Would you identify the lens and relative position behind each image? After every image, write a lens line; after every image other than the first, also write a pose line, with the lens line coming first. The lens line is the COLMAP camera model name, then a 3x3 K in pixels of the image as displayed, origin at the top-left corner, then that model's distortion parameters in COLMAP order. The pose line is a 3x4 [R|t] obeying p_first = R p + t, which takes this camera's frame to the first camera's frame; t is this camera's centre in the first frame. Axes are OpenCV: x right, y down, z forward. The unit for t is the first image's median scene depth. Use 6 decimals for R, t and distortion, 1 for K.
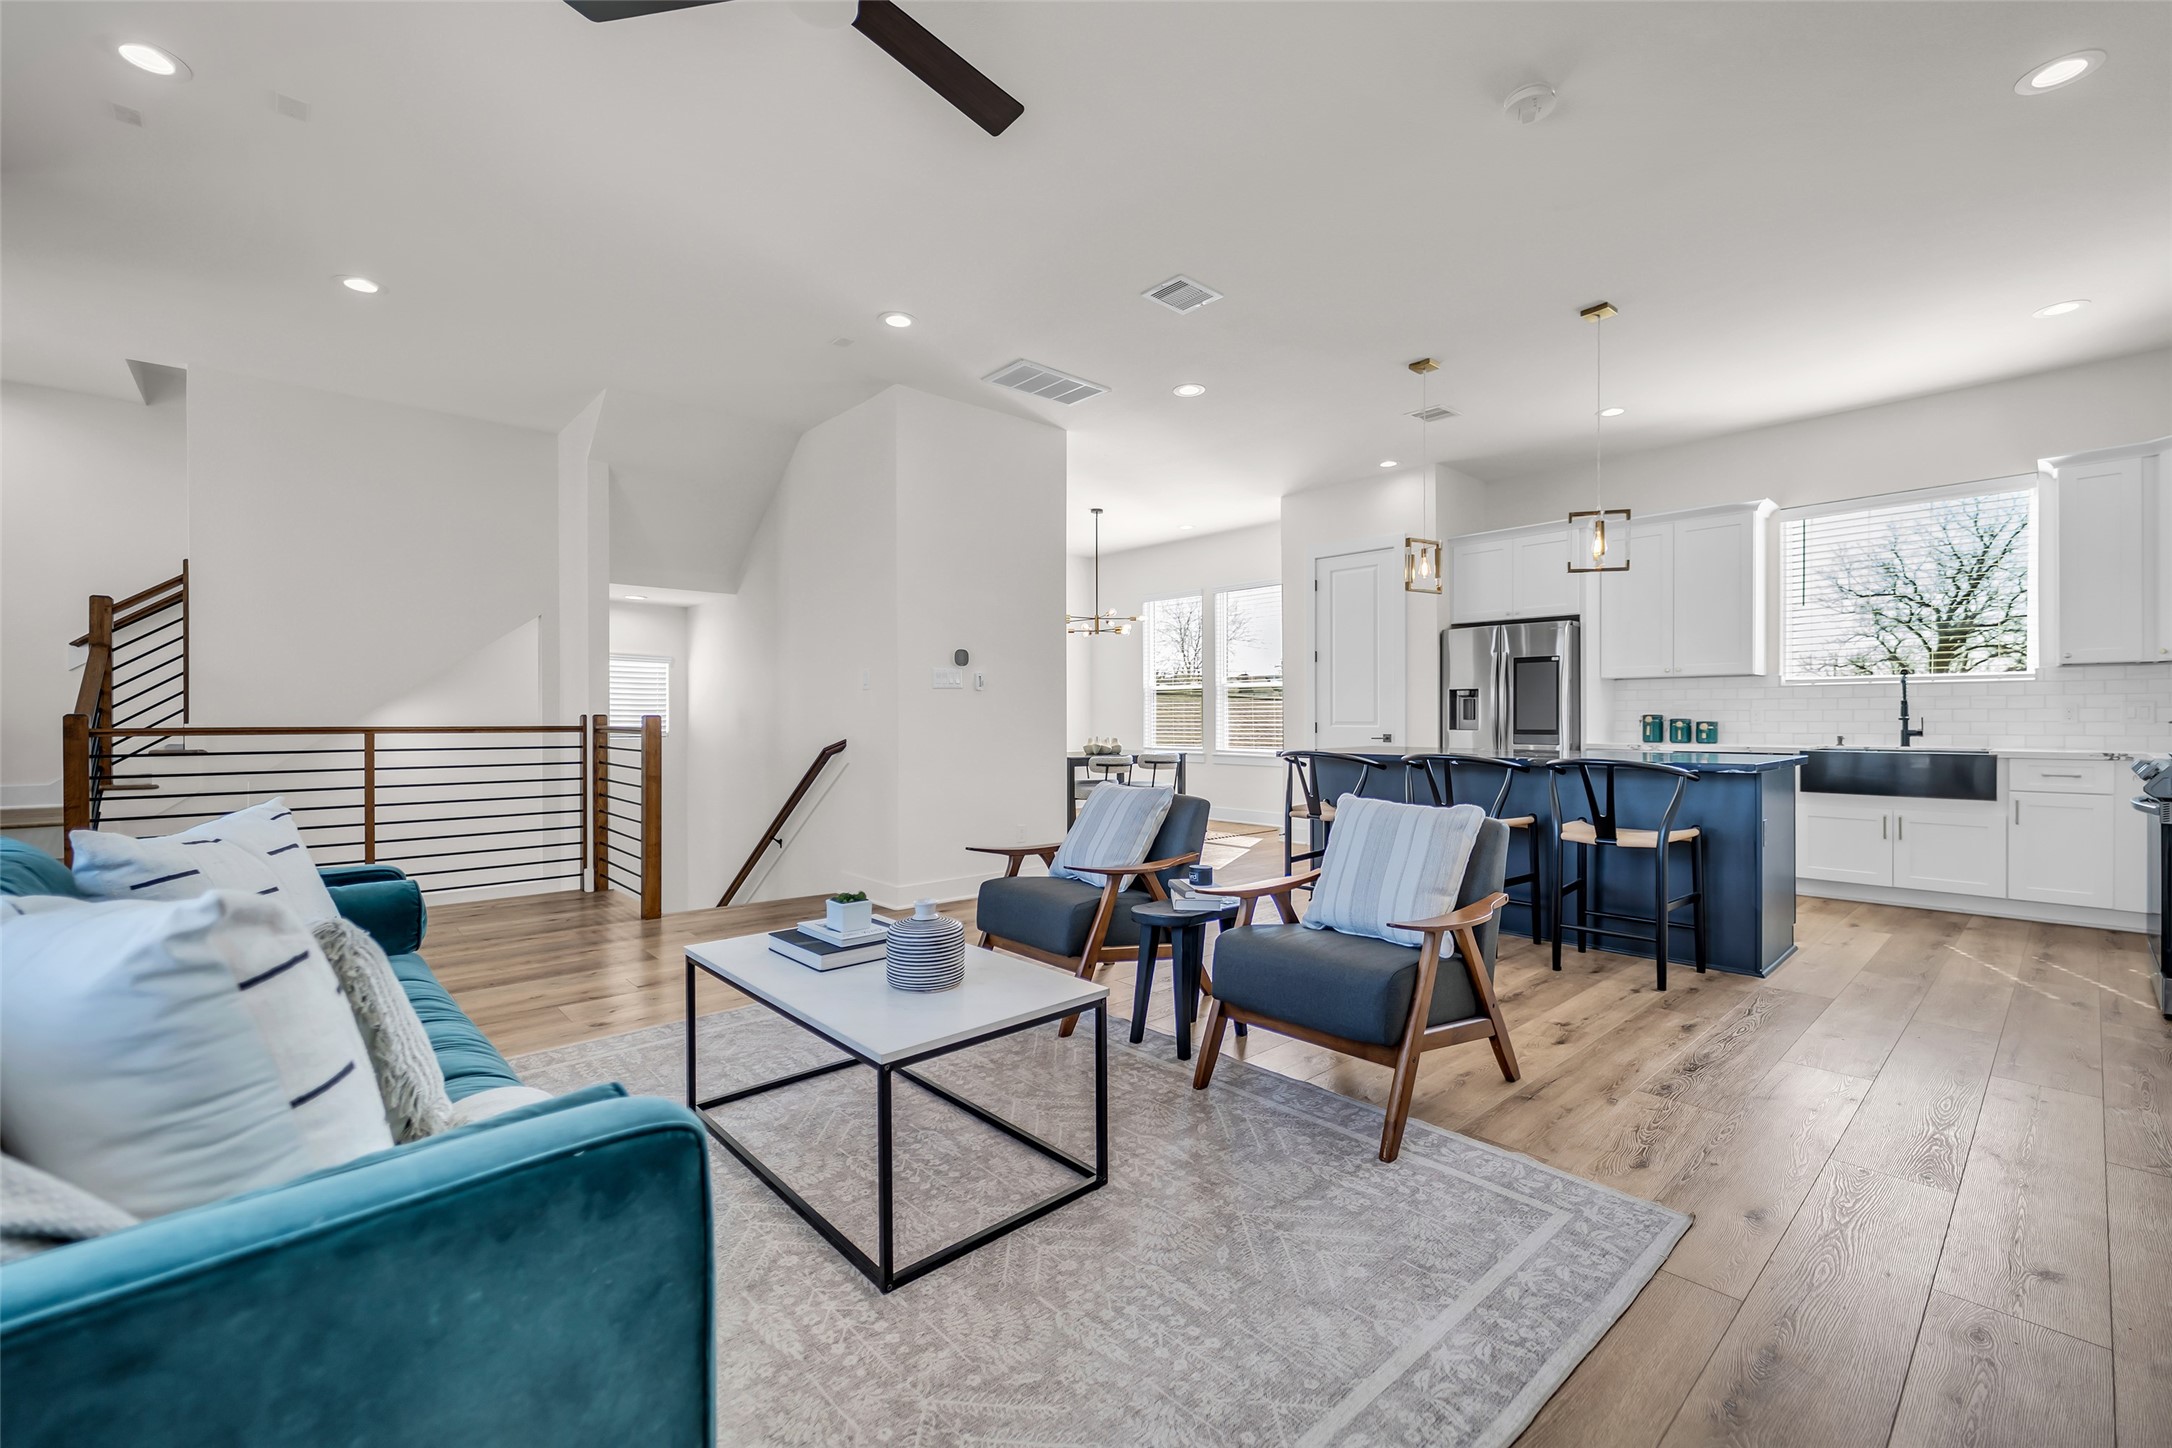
lens RADIAL K [[886.2, 0, 1076.6], [0, 886.2, 720.0], [0, 0, 1]] dist [0.004103, 0.000071]
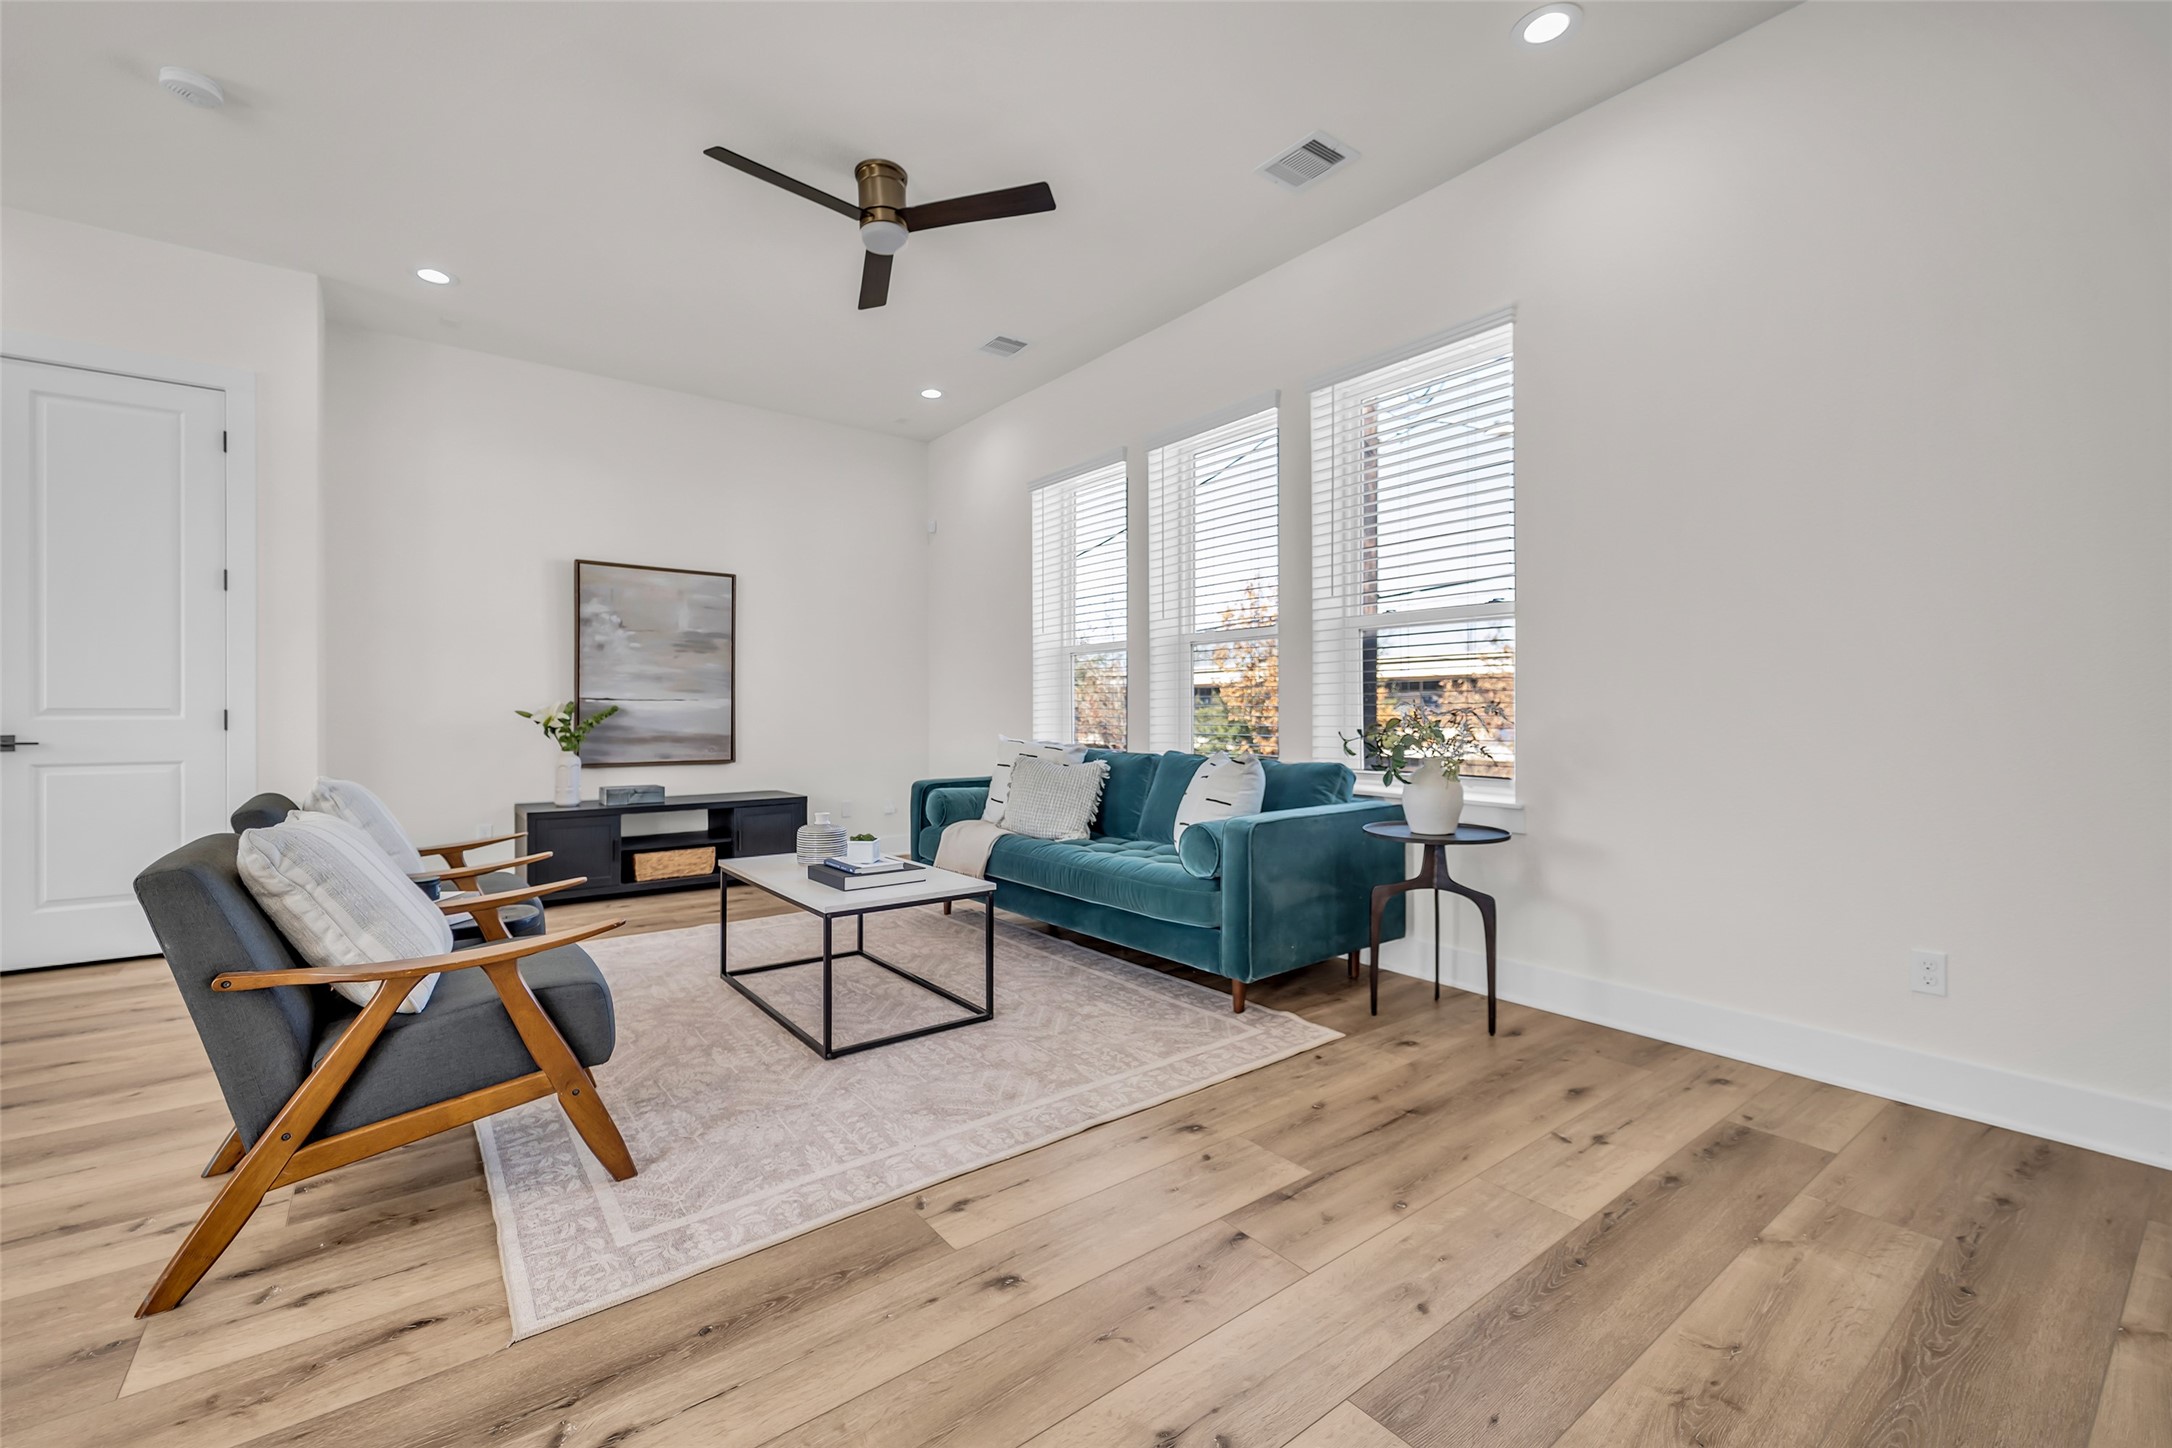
lens RADIAL K [[889.5, 0, 1120.8], [0, 889.5, 714.4], [0, 0, 1]] dist [-0.001016, -0.000086]
pose [[-0.999512, 0.003002, 0.031102, -0.540107], [0.003127, 0.999987, 0.003970, 0.009181], [-0.031090, 0.004065, -0.999508, 1.840758]]
